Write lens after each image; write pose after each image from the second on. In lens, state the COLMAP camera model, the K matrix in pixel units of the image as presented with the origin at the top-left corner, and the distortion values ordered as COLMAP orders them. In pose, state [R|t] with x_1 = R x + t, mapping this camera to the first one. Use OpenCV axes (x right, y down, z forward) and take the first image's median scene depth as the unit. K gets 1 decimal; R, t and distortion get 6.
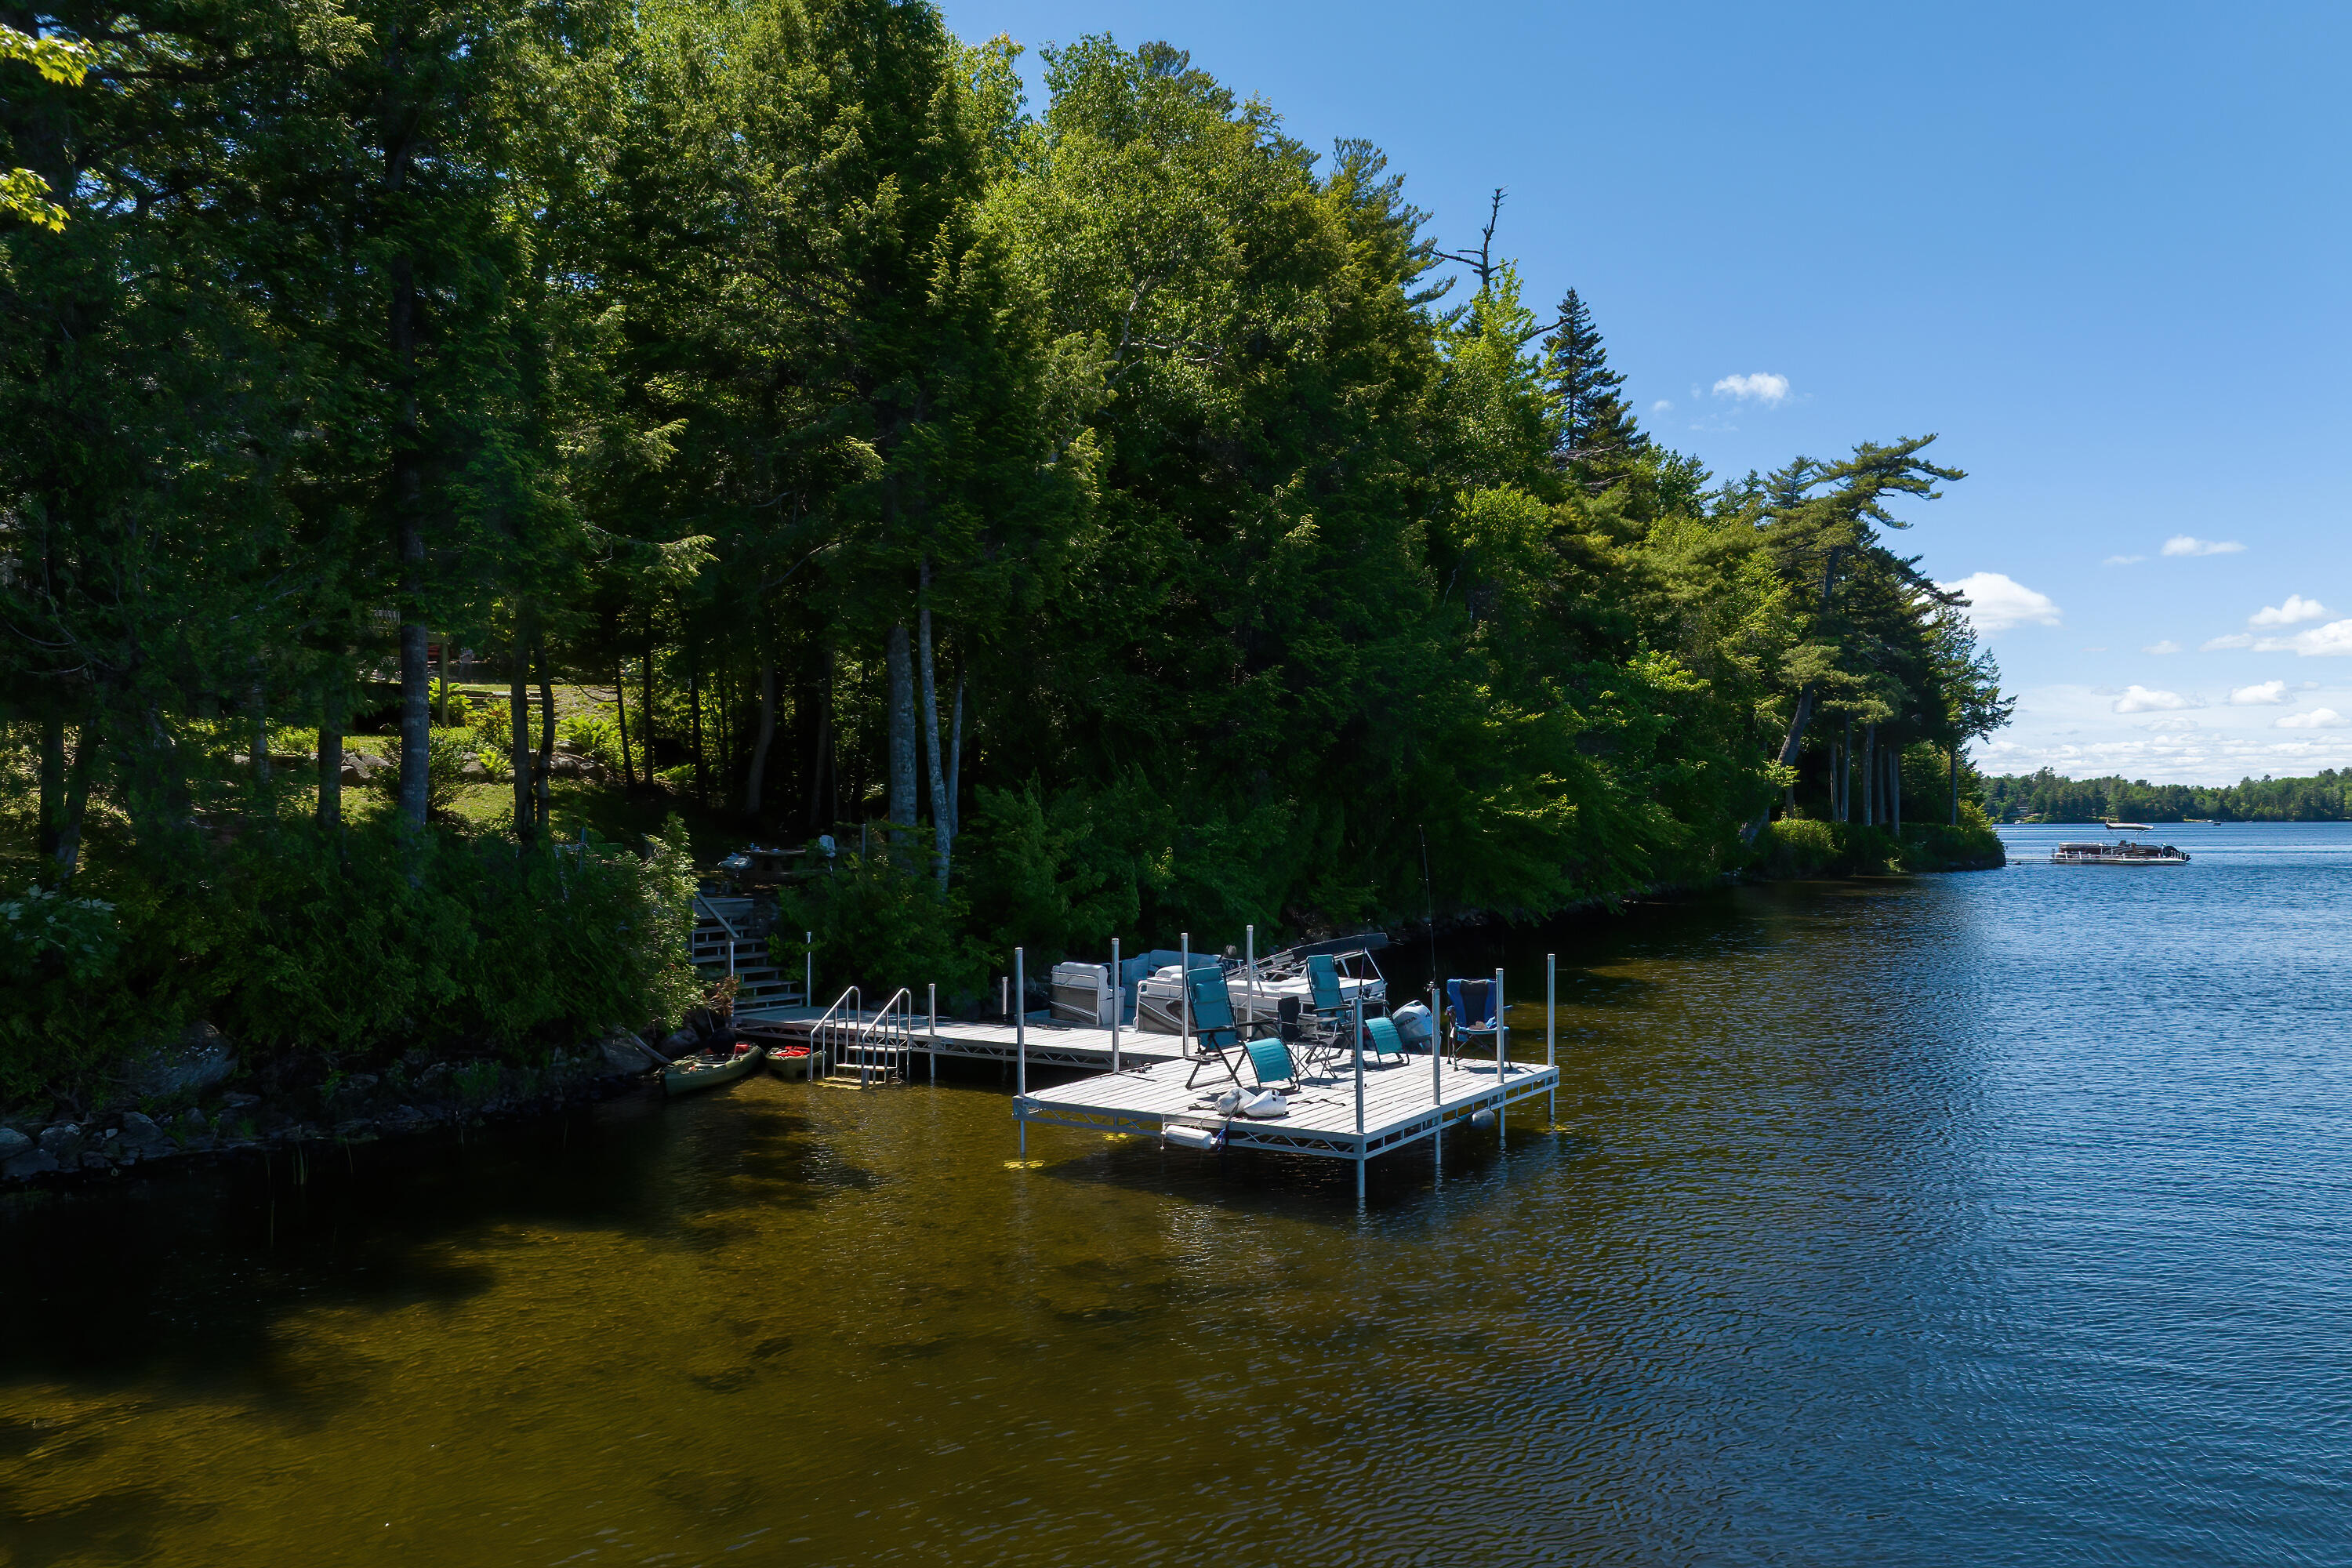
lens RADIAL K [[1631.9, 0, 1175.1], [0, 1631.9, 913.4], [0, 0, 1]] dist [-0.037132, 0.000173]
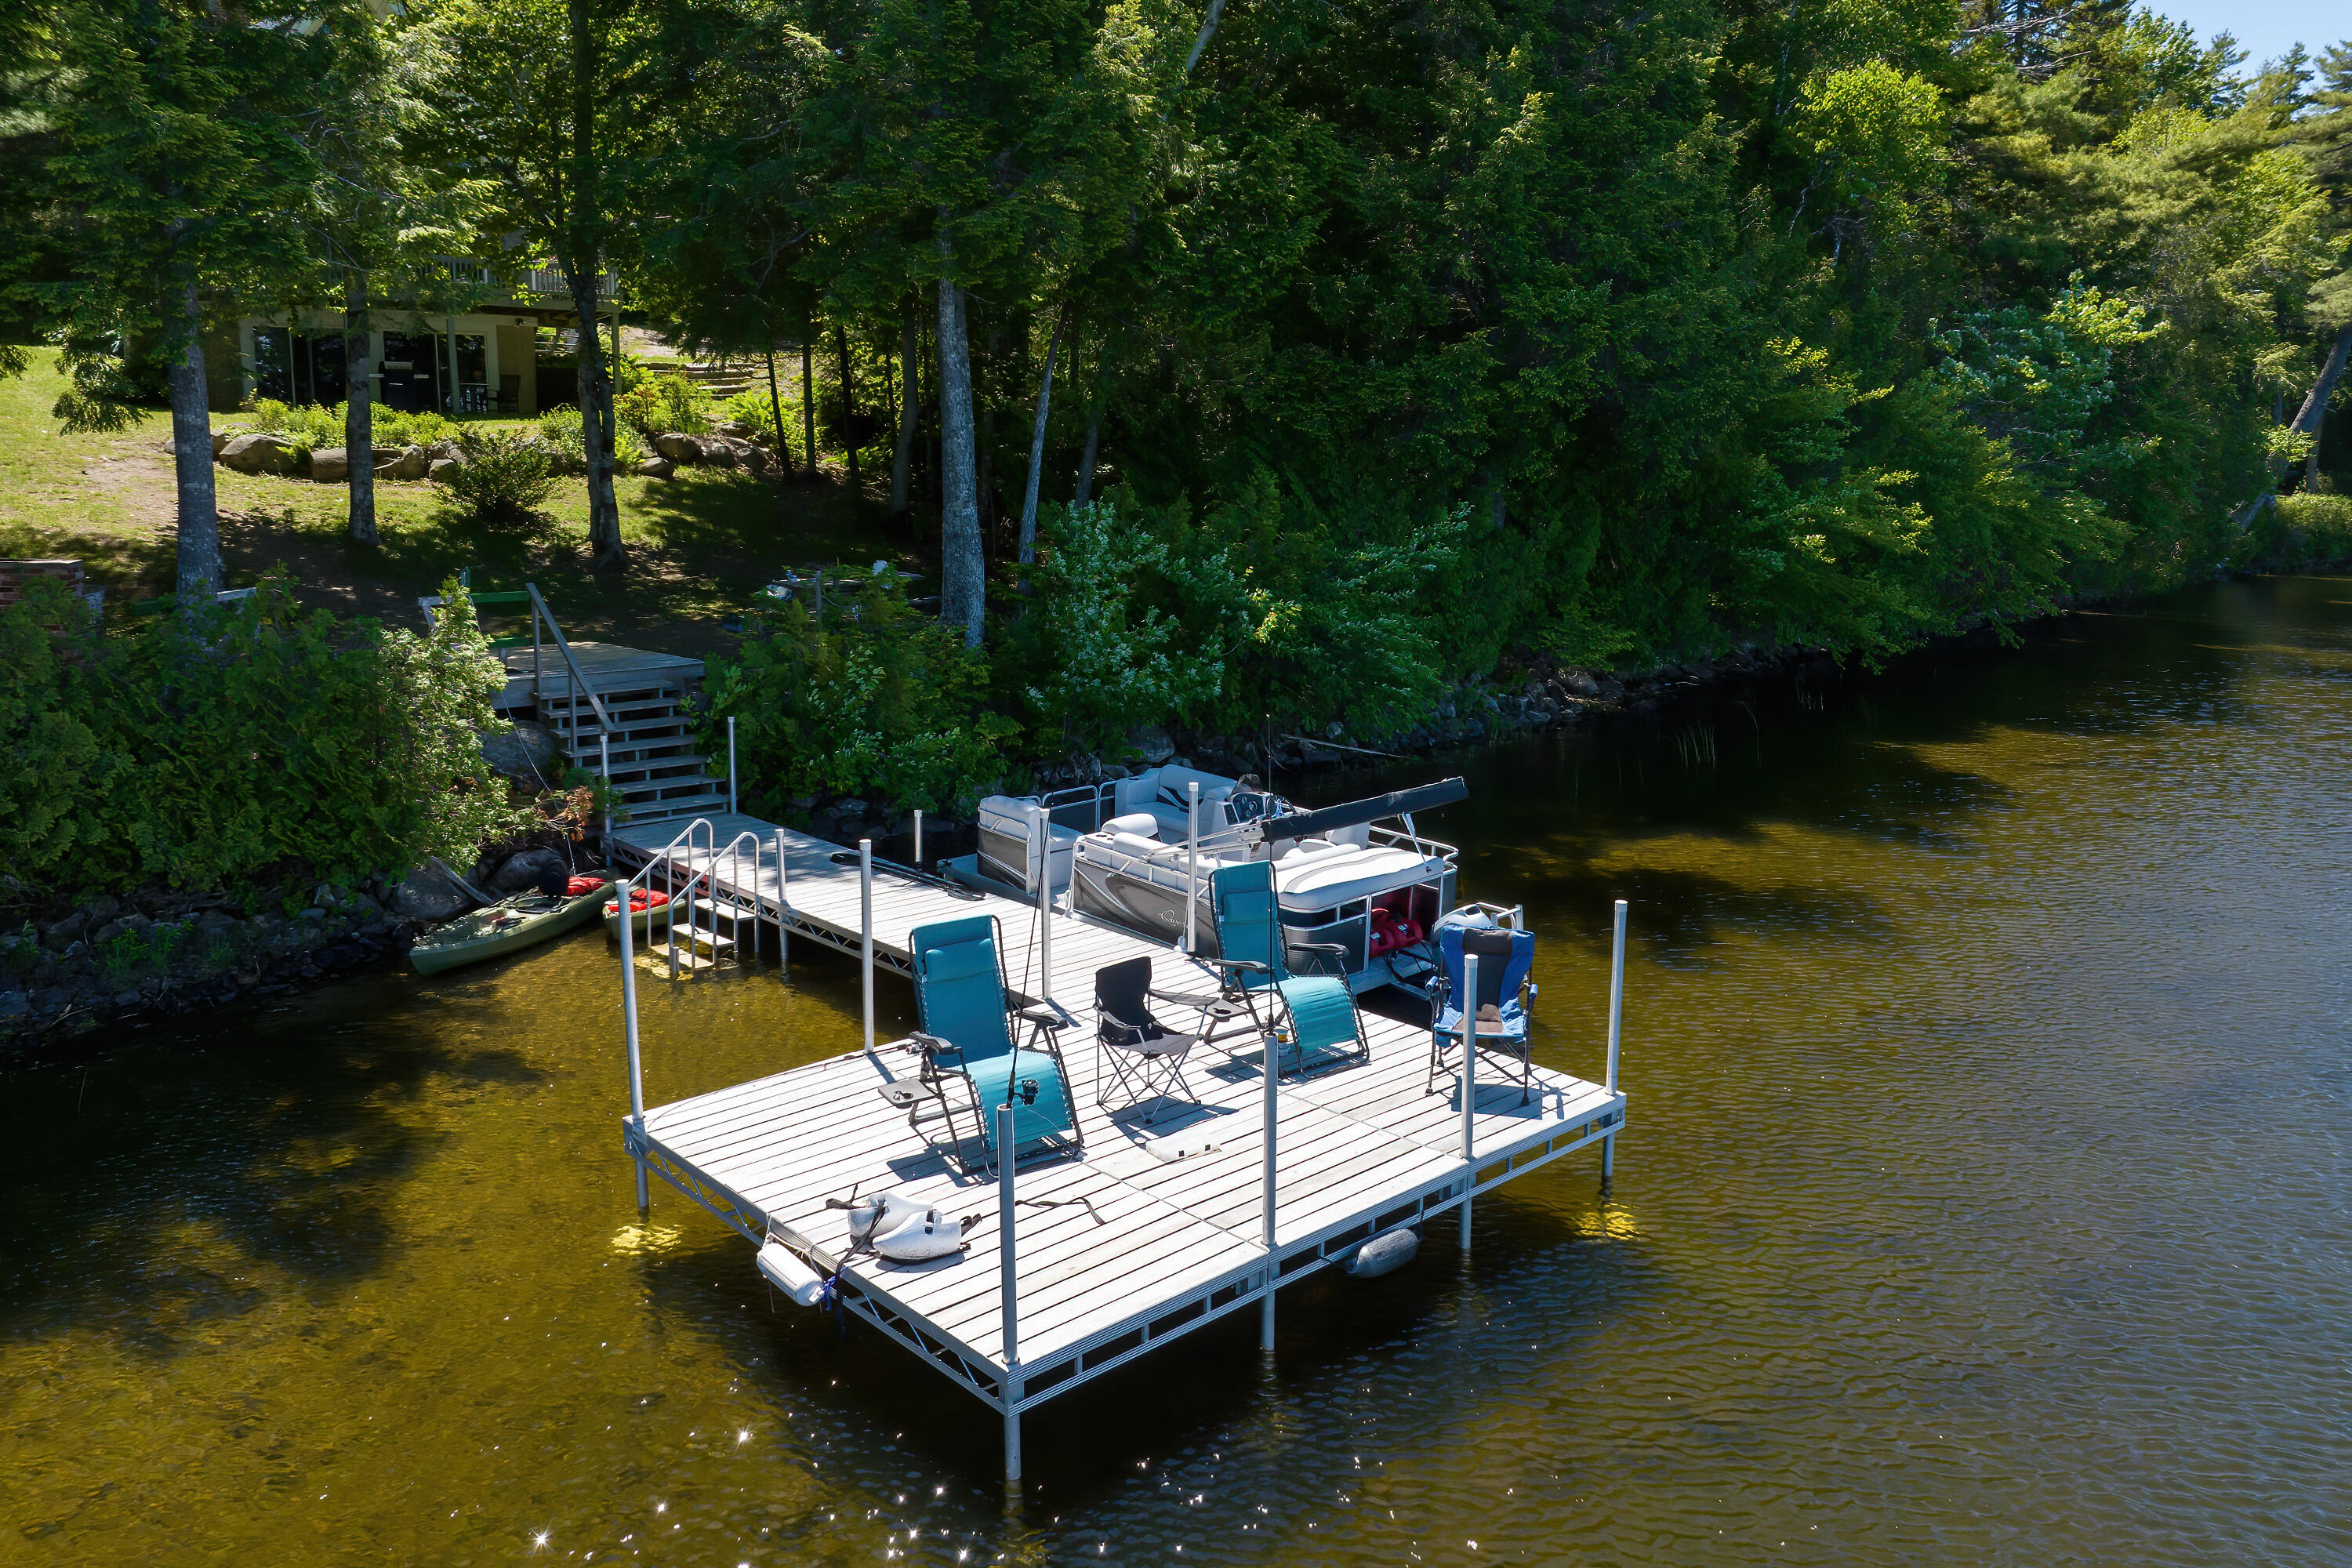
lens RADIAL K [[1644.8, 0, 1166.2], [0, 1644.8, 774.6], [0, 0, 1]] dist [-0.023871, 0.019802]
pose [[0.969552, 0.049274, -0.239876, 0.066795], [-0.019032, 0.991746, 0.126795, -0.026851], [0.244144, -0.118369, 0.962488, 0.135222]]
